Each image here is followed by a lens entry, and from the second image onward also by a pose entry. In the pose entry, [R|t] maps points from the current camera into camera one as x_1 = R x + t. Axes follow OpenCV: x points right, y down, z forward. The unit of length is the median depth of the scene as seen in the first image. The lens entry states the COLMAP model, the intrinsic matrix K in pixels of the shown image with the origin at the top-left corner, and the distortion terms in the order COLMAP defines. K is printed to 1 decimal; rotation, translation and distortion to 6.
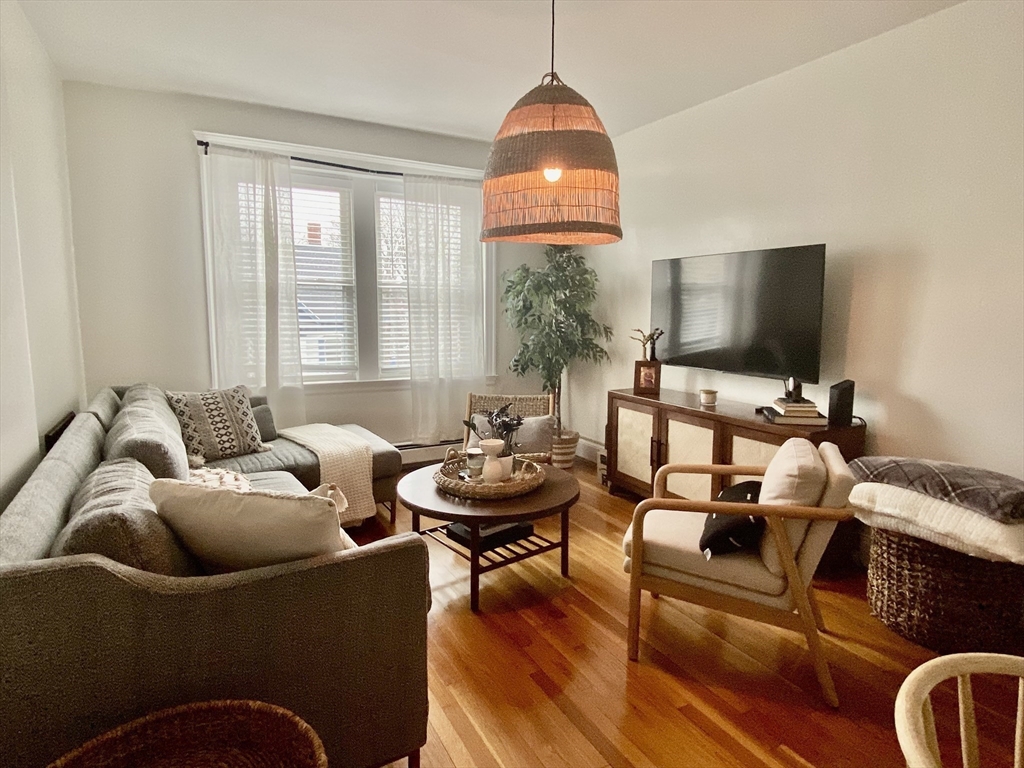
lens RADIAL K [[575.0, 0, 514.7], [0, 575.0, 383.0], [0, 0, 1]] dist [0.002266, 0.000056]
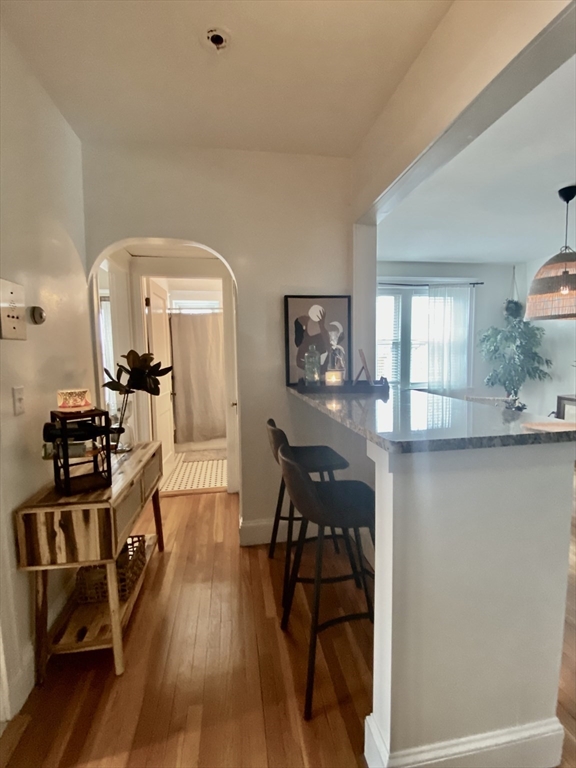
lens RADIAL K [[367.8, 0, 287.6], [0, 367.8, 383.4], [0, 0, 1]] dist [-0.001387, -0.000485]
pose [[0.940207, 0.003738, -0.340583, -0.201691], [-0.016298, 0.999288, -0.034025, 0.024160], [0.340213, 0.037541, 0.939599, -0.304664]]
